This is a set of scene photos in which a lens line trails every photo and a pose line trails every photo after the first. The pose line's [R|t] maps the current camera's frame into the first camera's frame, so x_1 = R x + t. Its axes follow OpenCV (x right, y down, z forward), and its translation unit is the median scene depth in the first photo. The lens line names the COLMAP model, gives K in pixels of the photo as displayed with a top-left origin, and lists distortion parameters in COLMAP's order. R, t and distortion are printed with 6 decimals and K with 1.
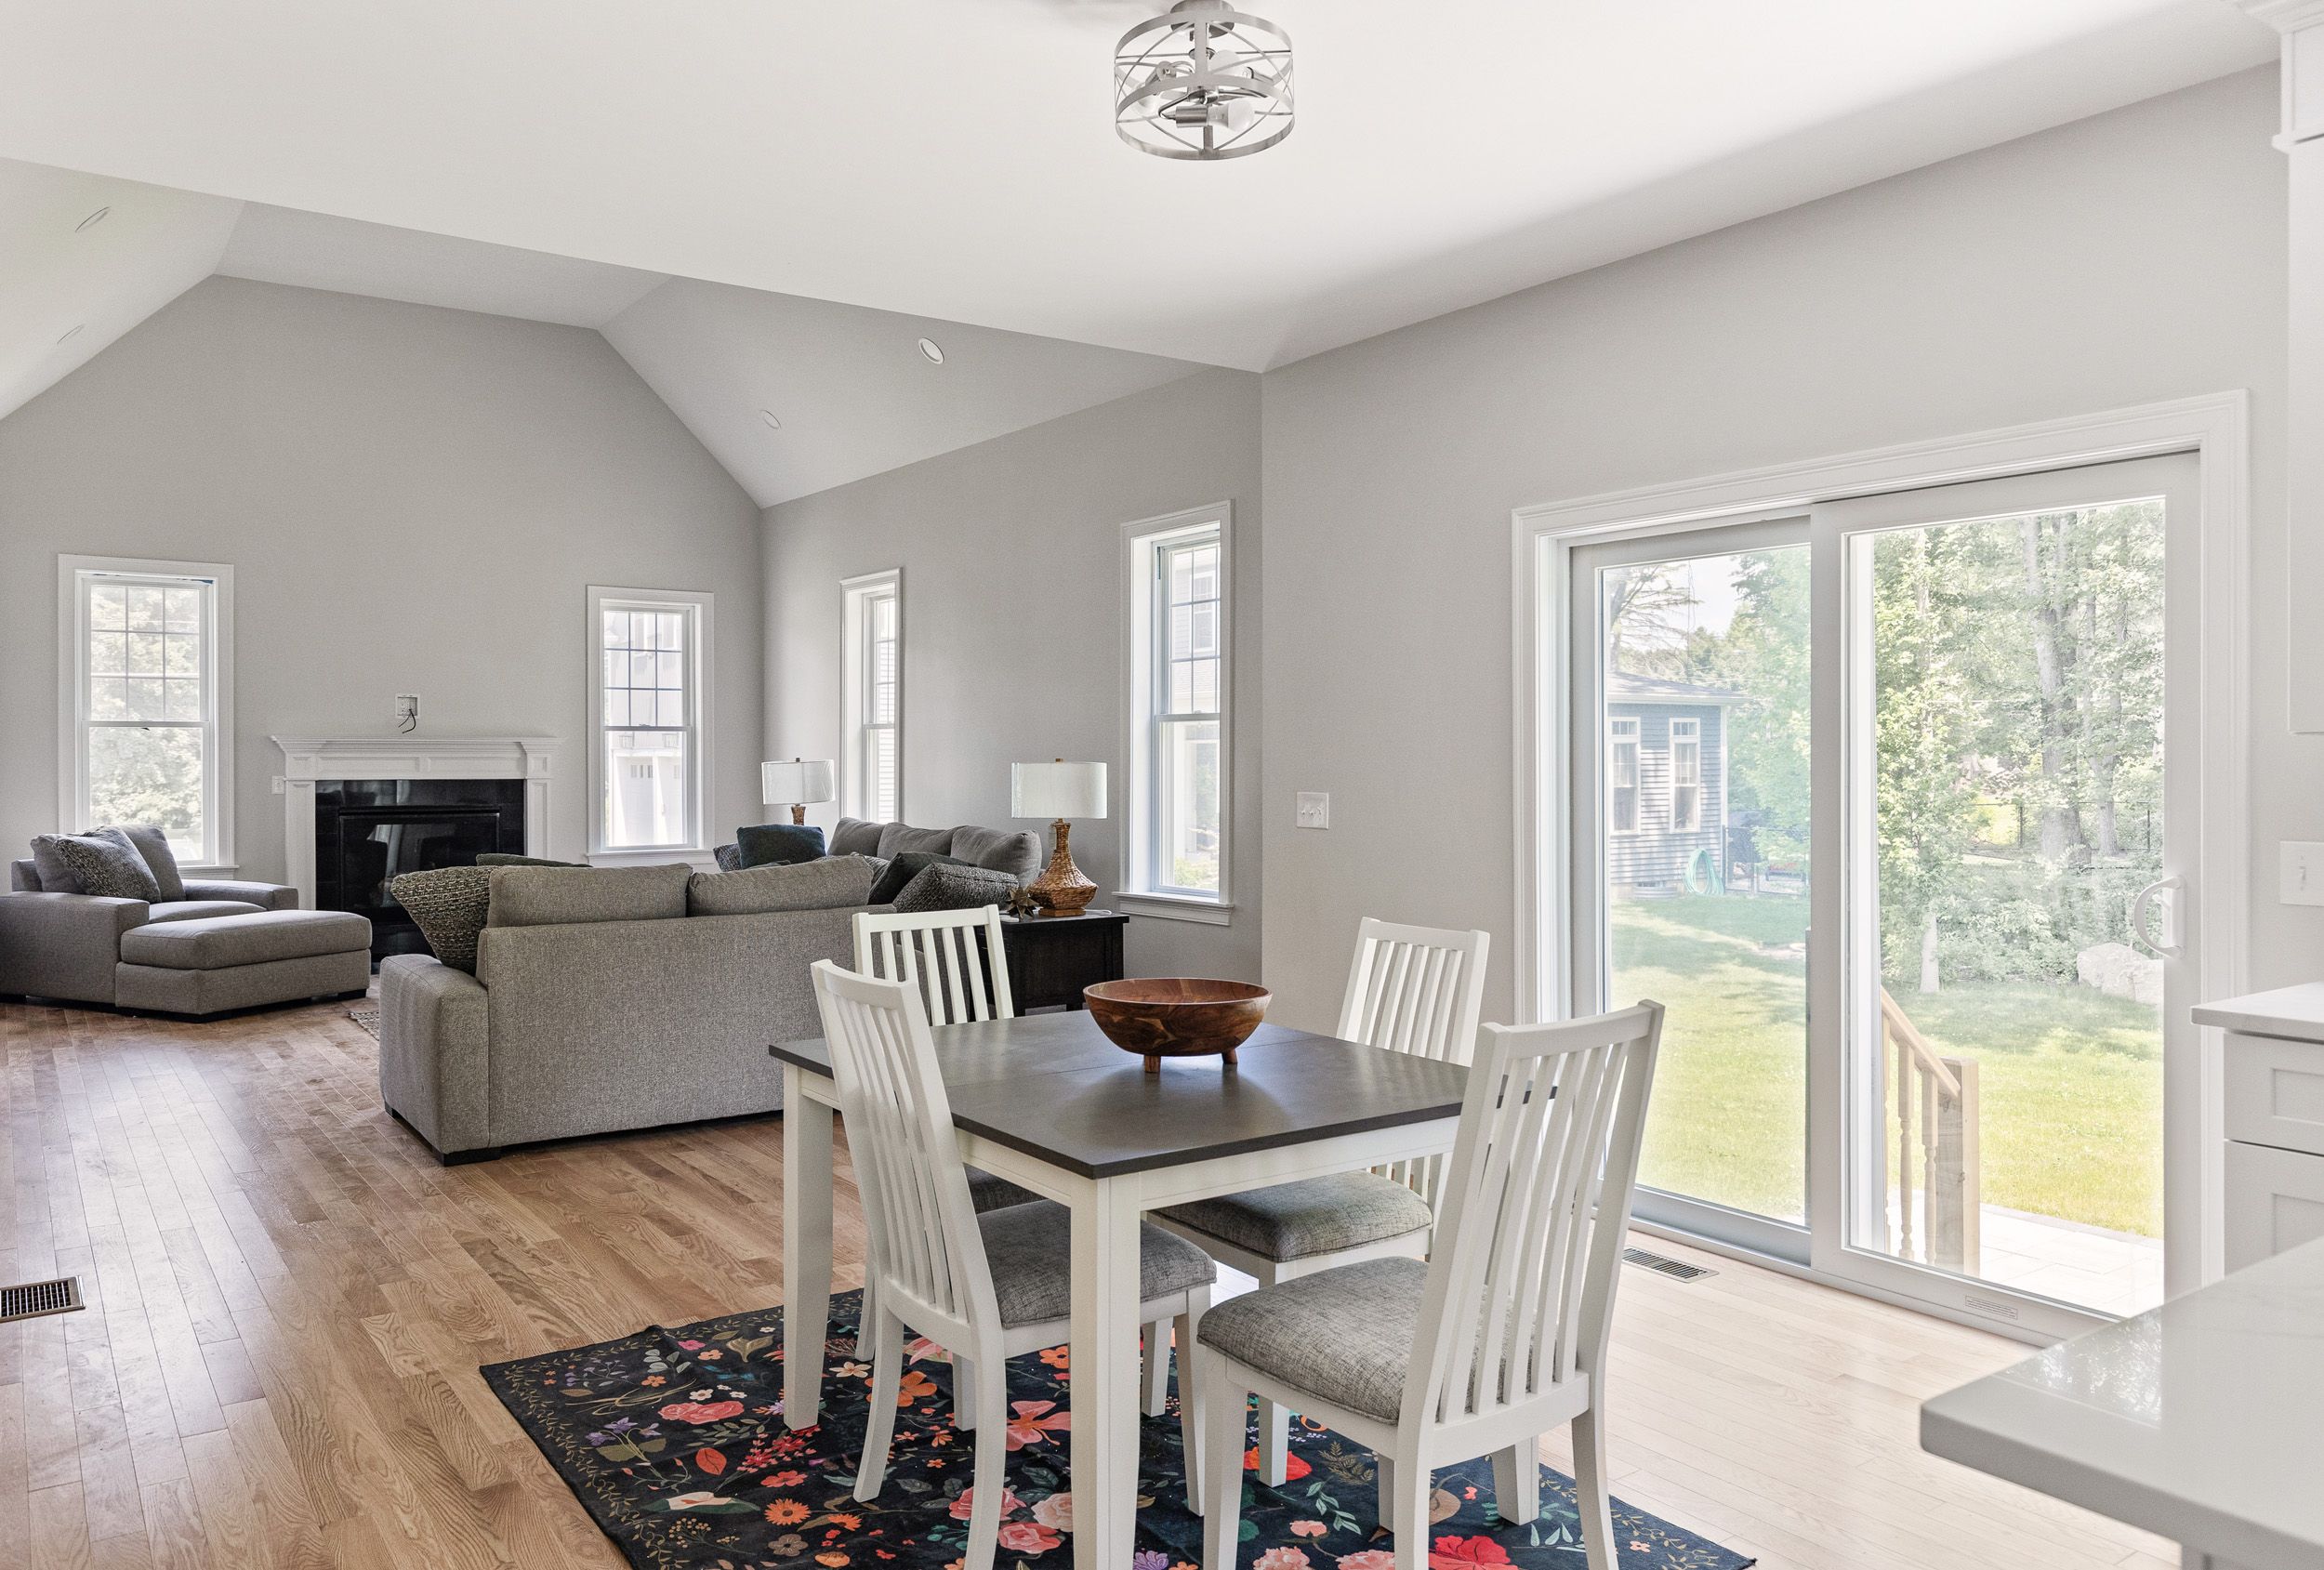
lens RADIAL K [[1636.7, 0, 1156.2], [0, 1636.7, 764.7], [0, 0, 1]] dist [0.000591, -0.001725]
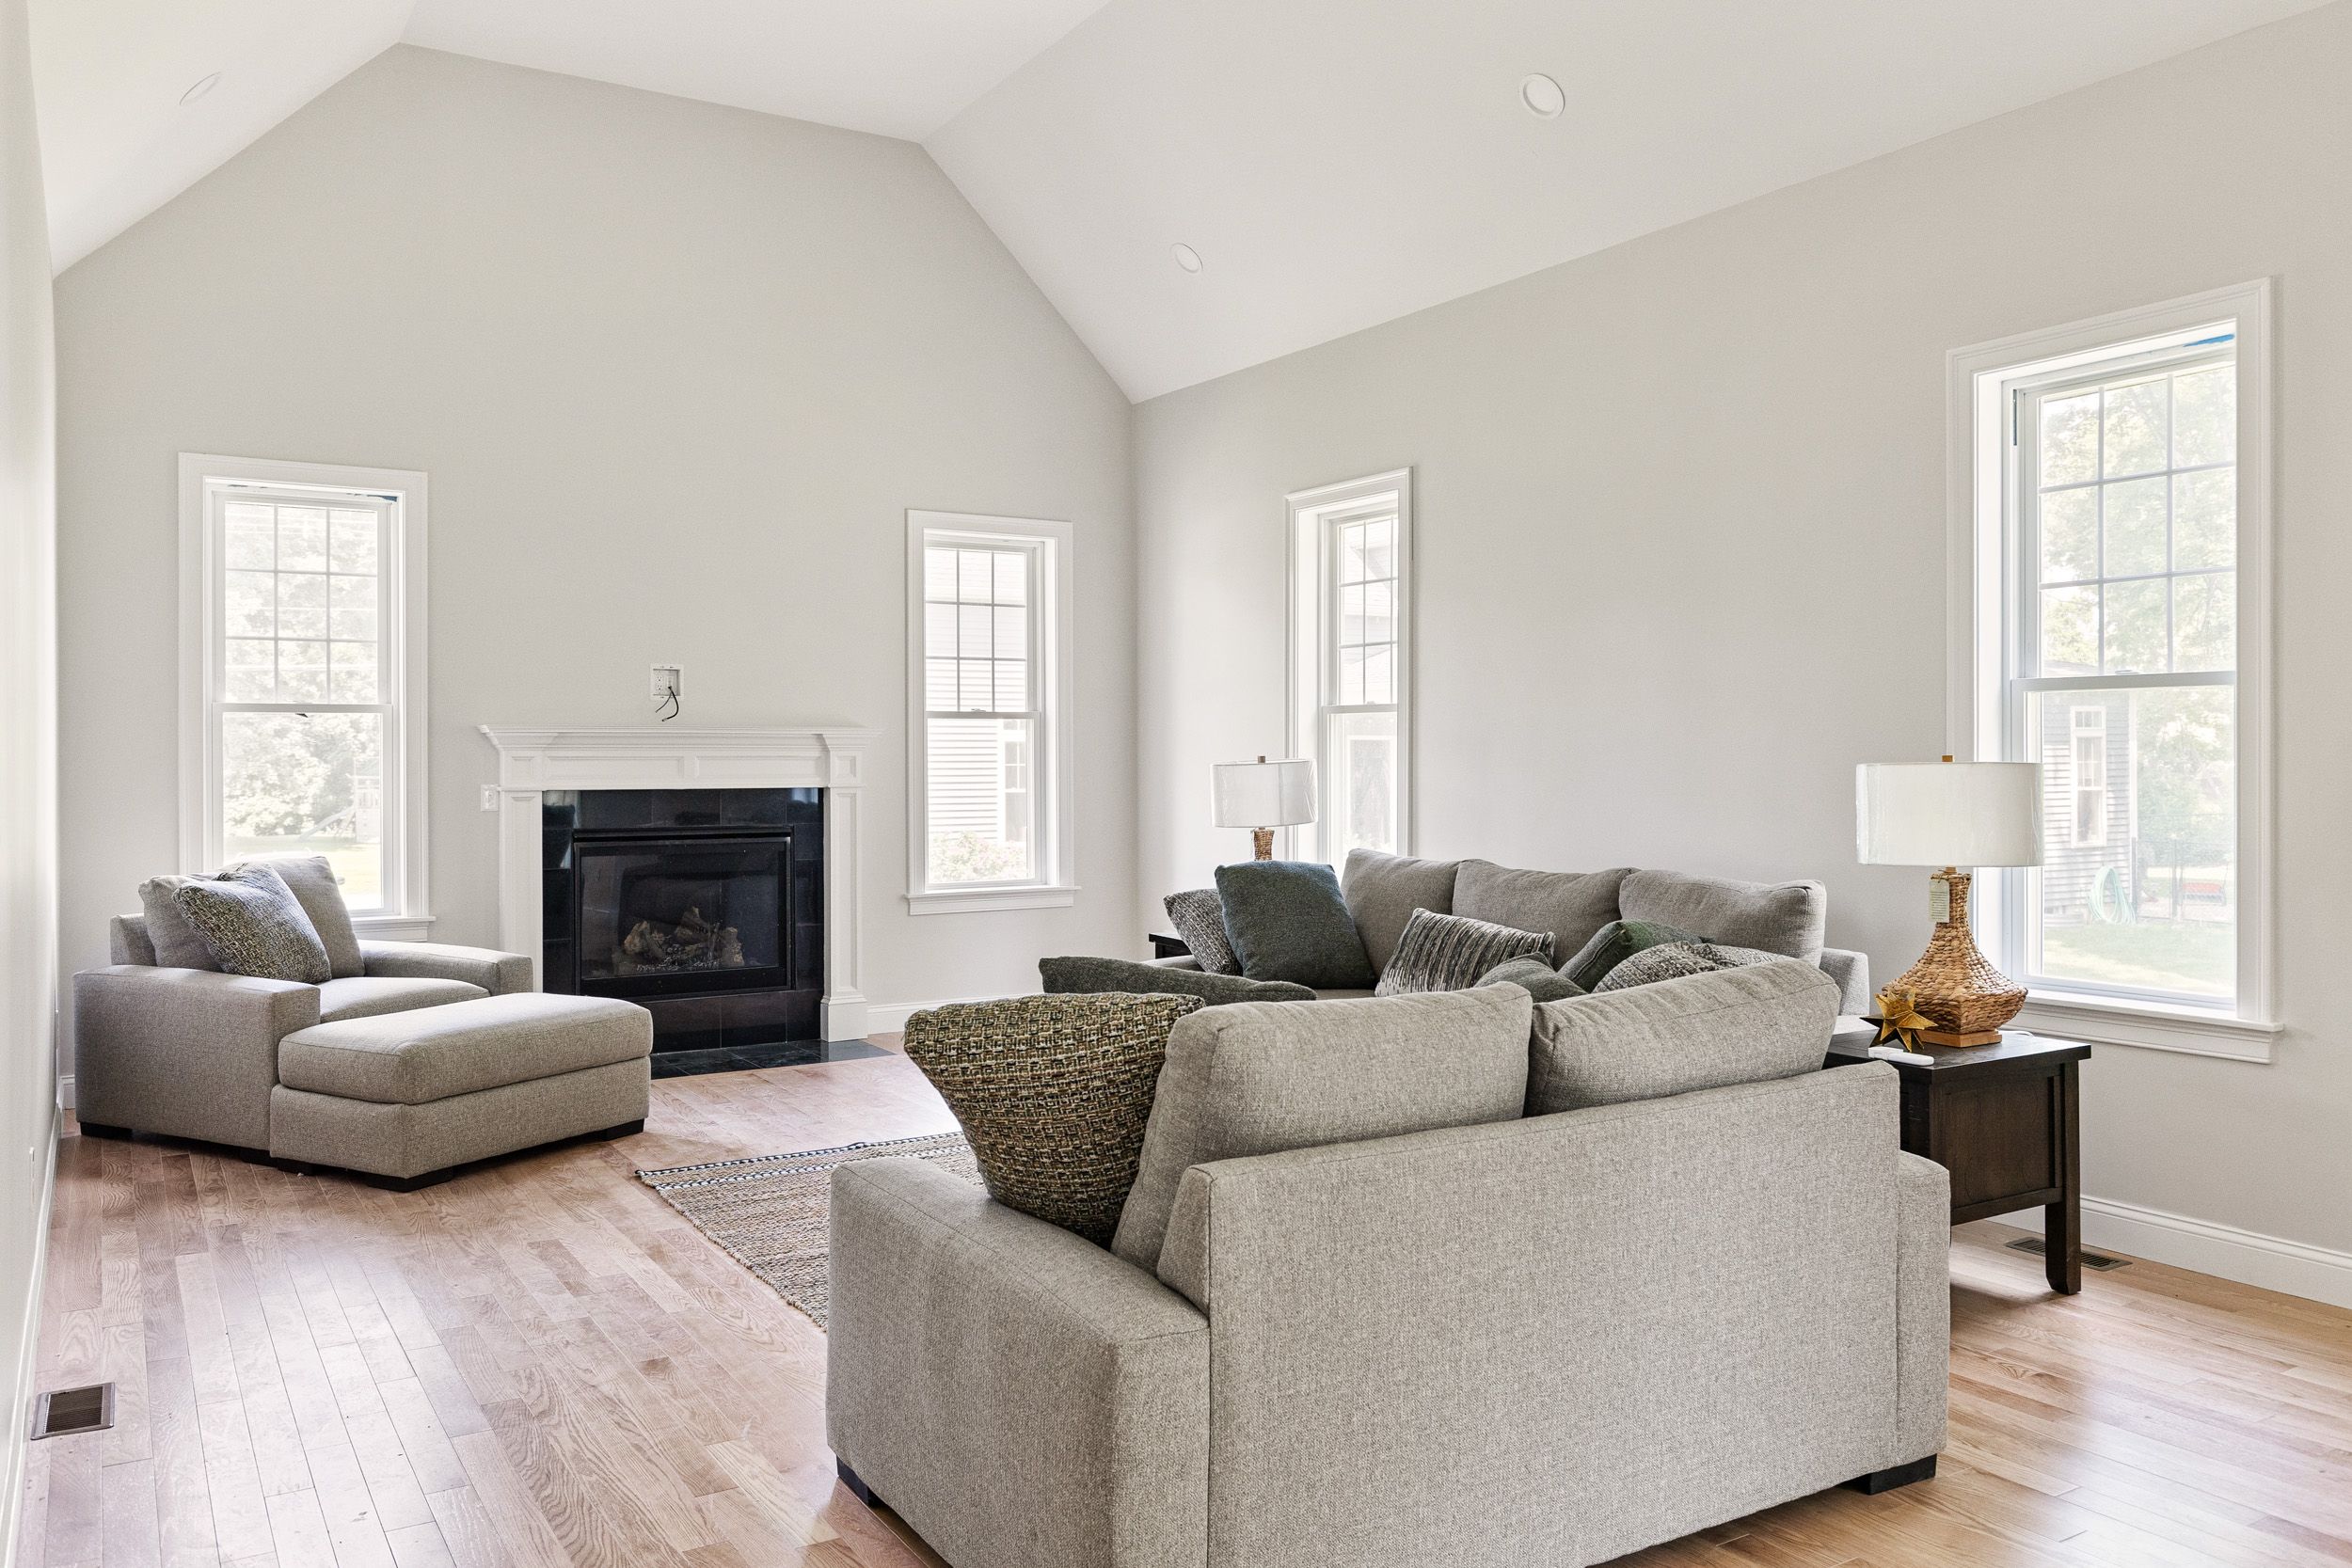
lens RADIAL K [[1758.0, 0, 1192.3], [0, 1758.0, 758.3], [0, 0, 1]] dist [-0.006720, 0.011126]
pose [[0.998126, -0.002071, -0.061153, -0.228870], [0.001857, 0.999992, -0.003549, -0.001043], [0.061160, 0.003429, 0.998122, 0.331133]]
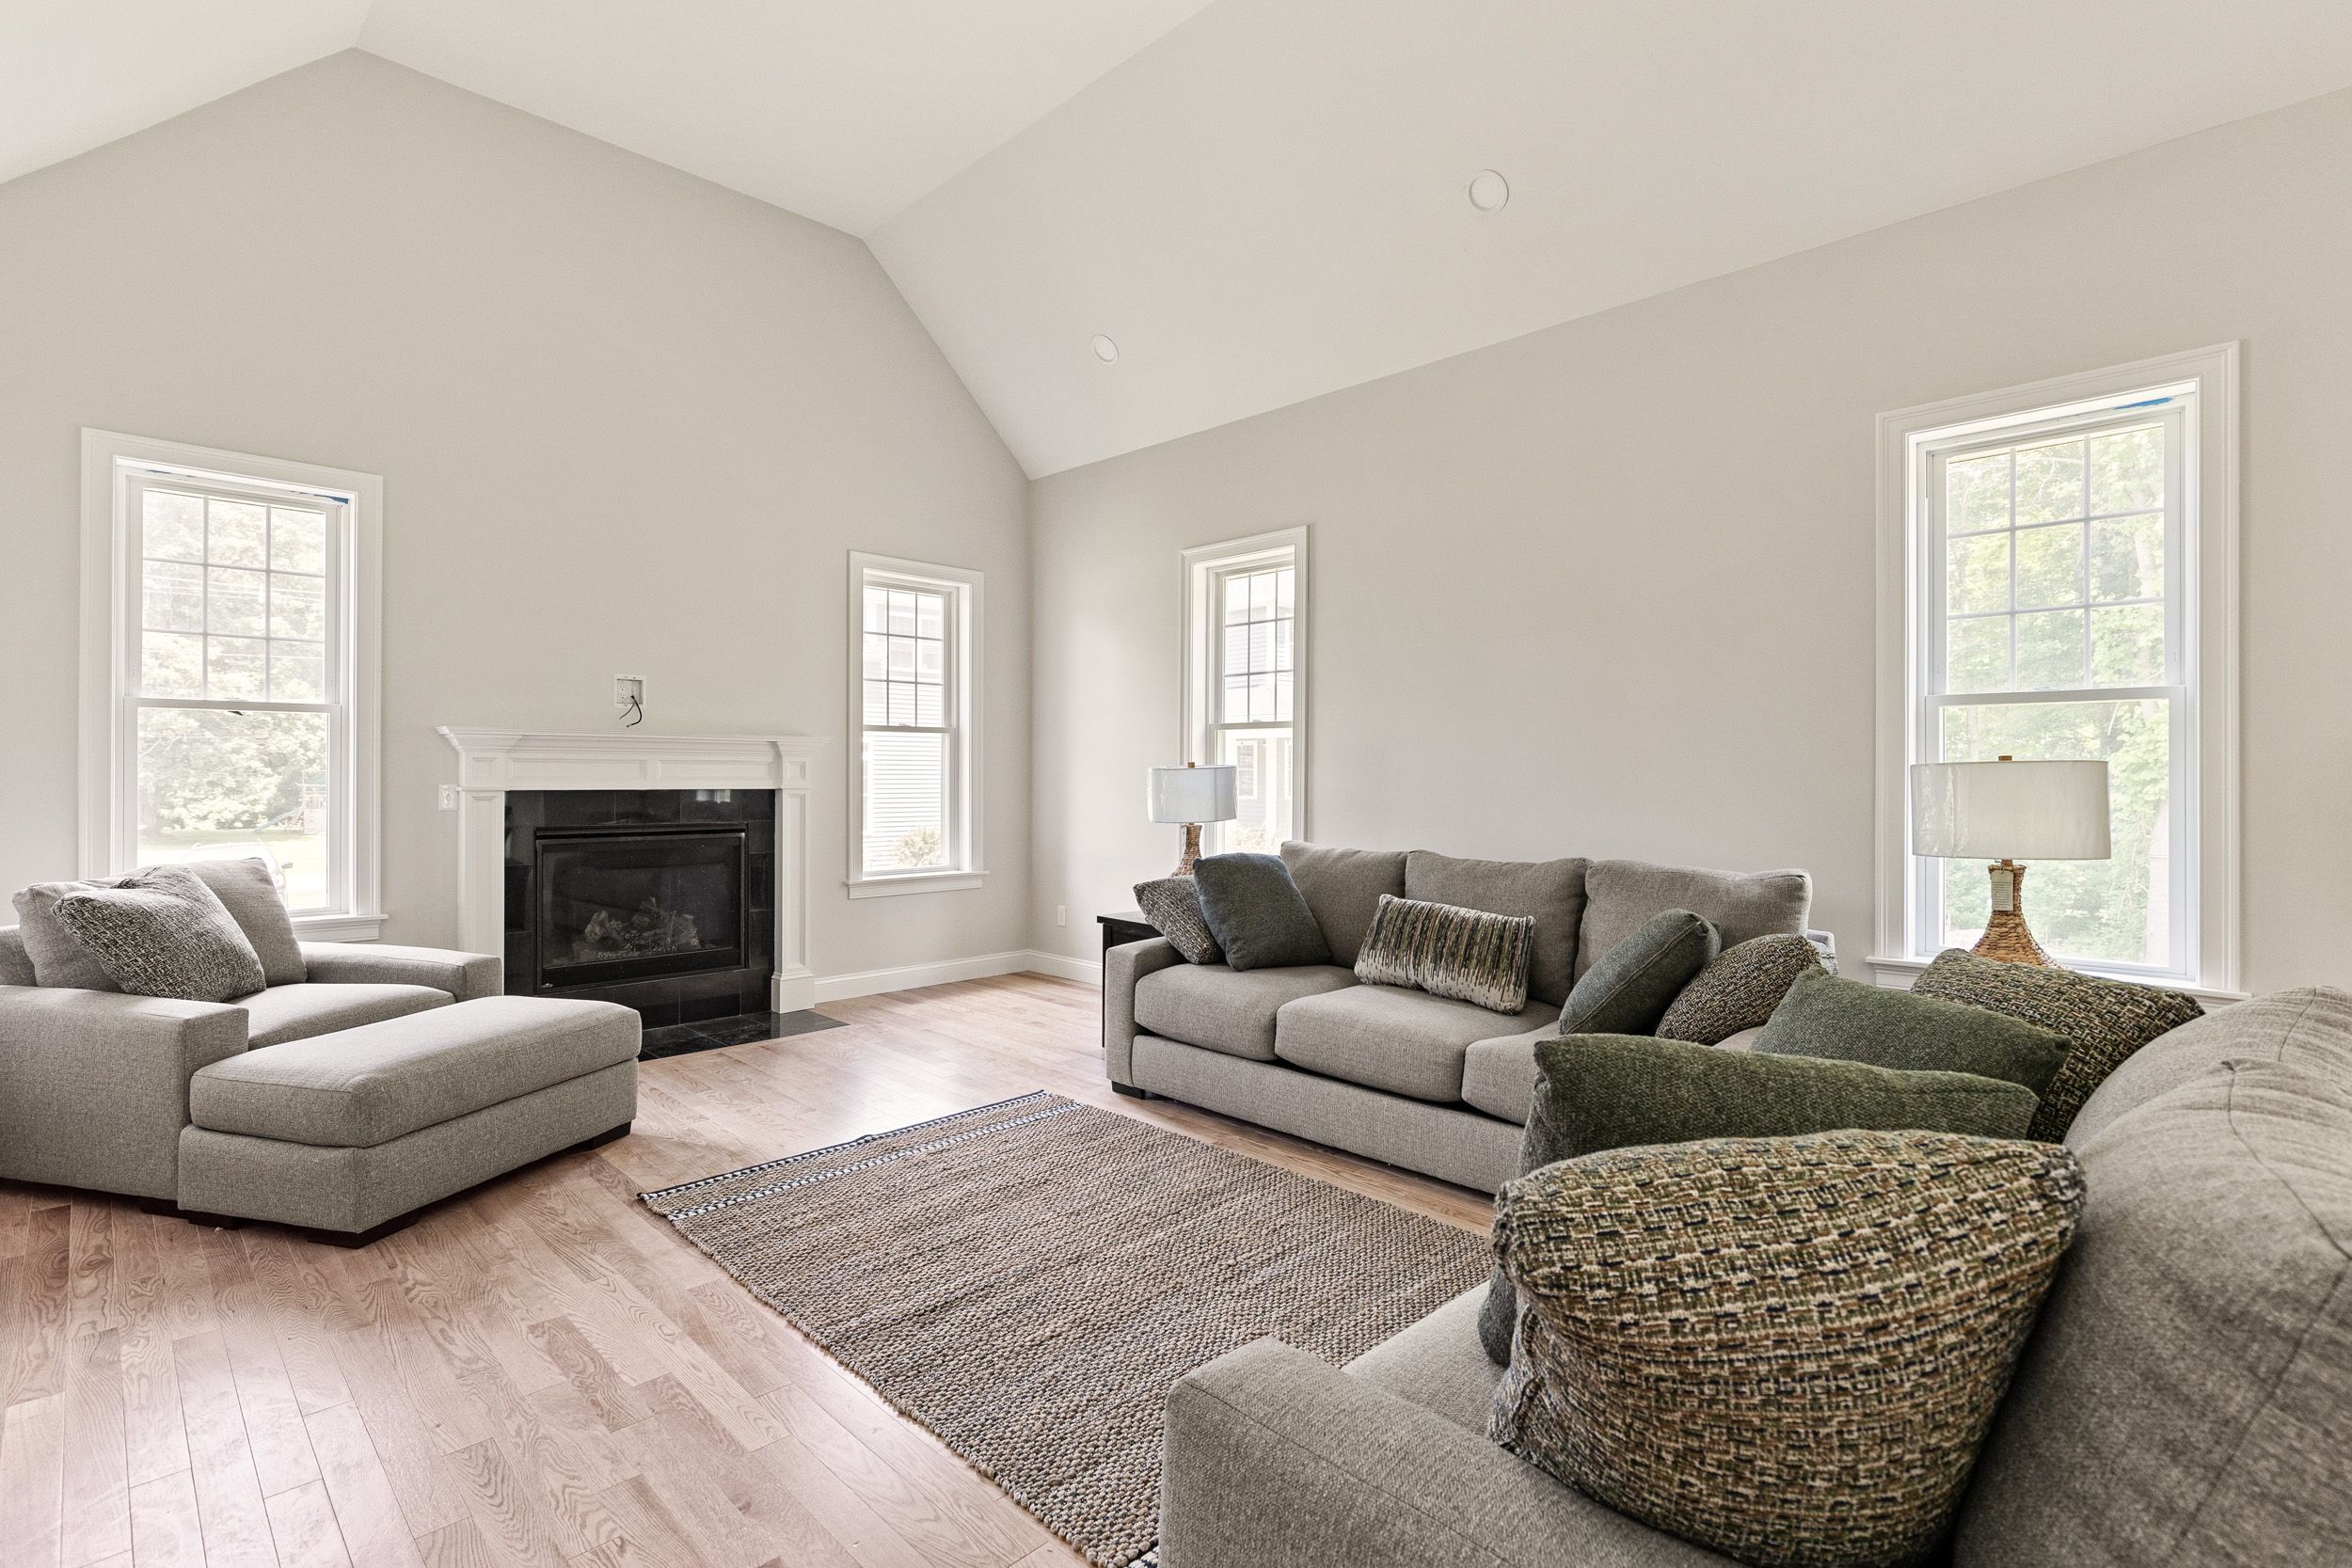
lens RADIAL K [[1103.3, 0, 1192.7], [0, 1103.3, 772.6], [0, 0, 1]] dist [-0.004585, 0.000530]
pose [[0.984971, 0.003596, 0.172681, -0.346352], [-0.002464, 0.999974, -0.006767, 0.004712], [-0.172701, 0.006240, 0.984955, 0.547805]]
